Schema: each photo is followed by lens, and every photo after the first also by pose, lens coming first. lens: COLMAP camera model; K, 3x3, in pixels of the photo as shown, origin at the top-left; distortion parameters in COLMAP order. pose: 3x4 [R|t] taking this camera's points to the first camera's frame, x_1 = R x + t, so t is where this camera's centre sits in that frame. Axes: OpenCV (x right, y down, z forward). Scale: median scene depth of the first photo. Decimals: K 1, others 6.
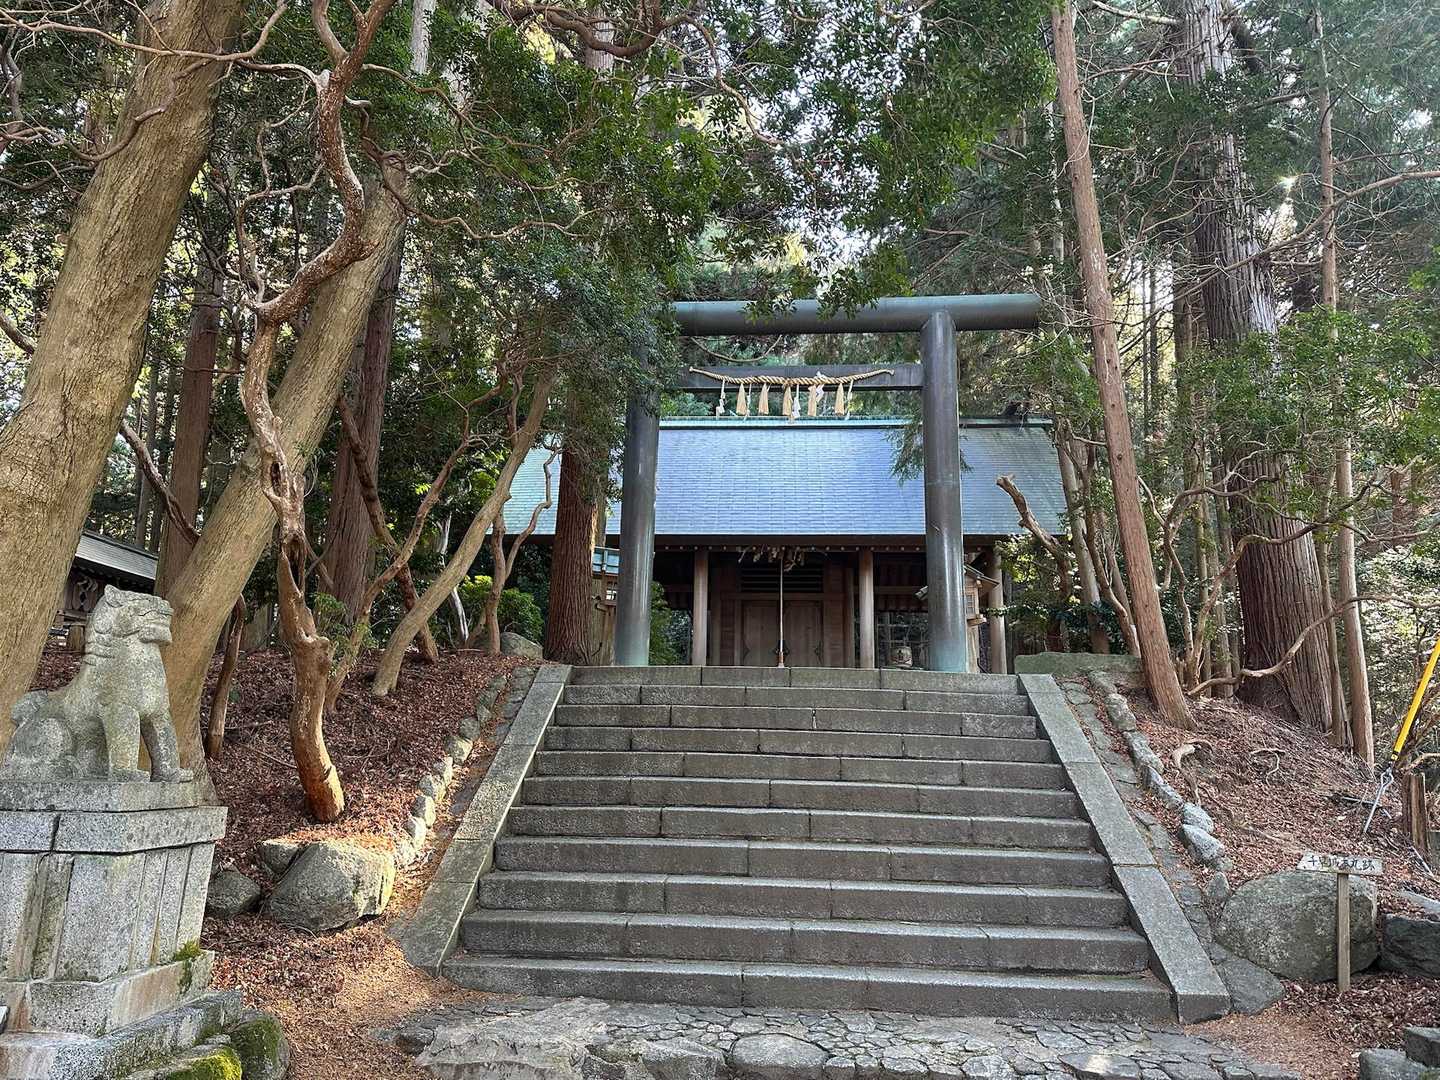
lens RADIAL K [[980.4, 0, 719.2], [0, 980.4, 538.3], [0, 0, 1]] dist [-0.002170, -0.002675]
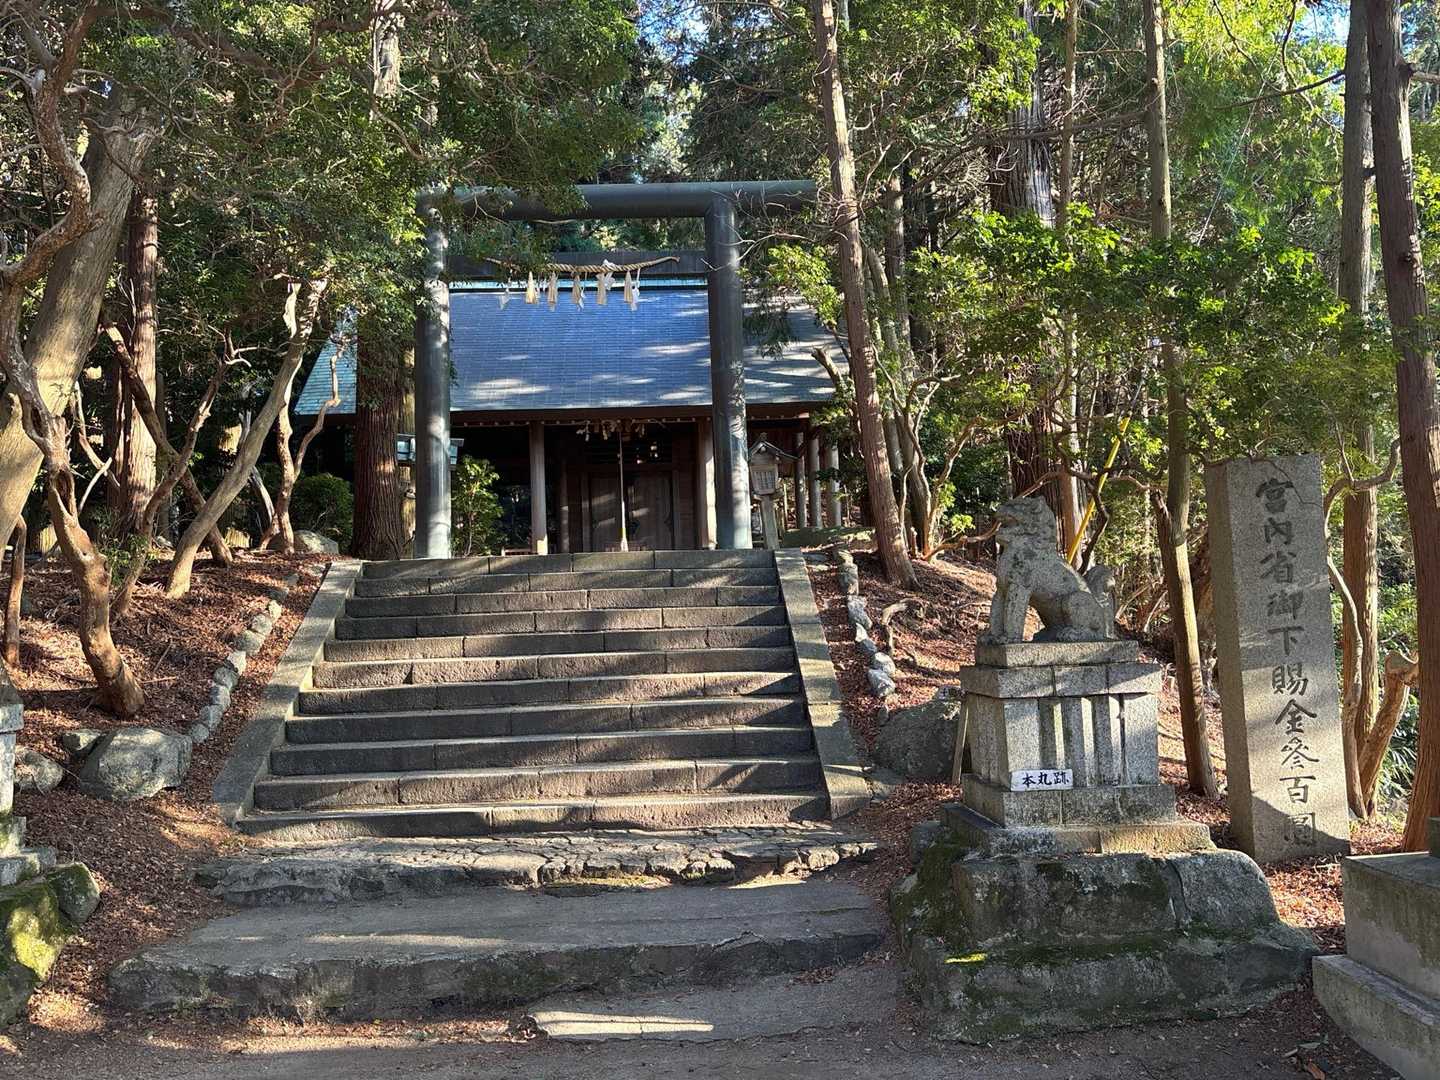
lens RADIAL K [[1064.2, 0, 720.5], [0, 1064.2, 541.4], [0, 0, 1]] dist [-0.002076, -0.008657]
pose [[0.992434, -0.046470, 0.113642, 0.156354], [0.030375, 0.989761, 0.139466, -0.059082], [-0.118960, -0.134959, 0.983684, -0.270518]]
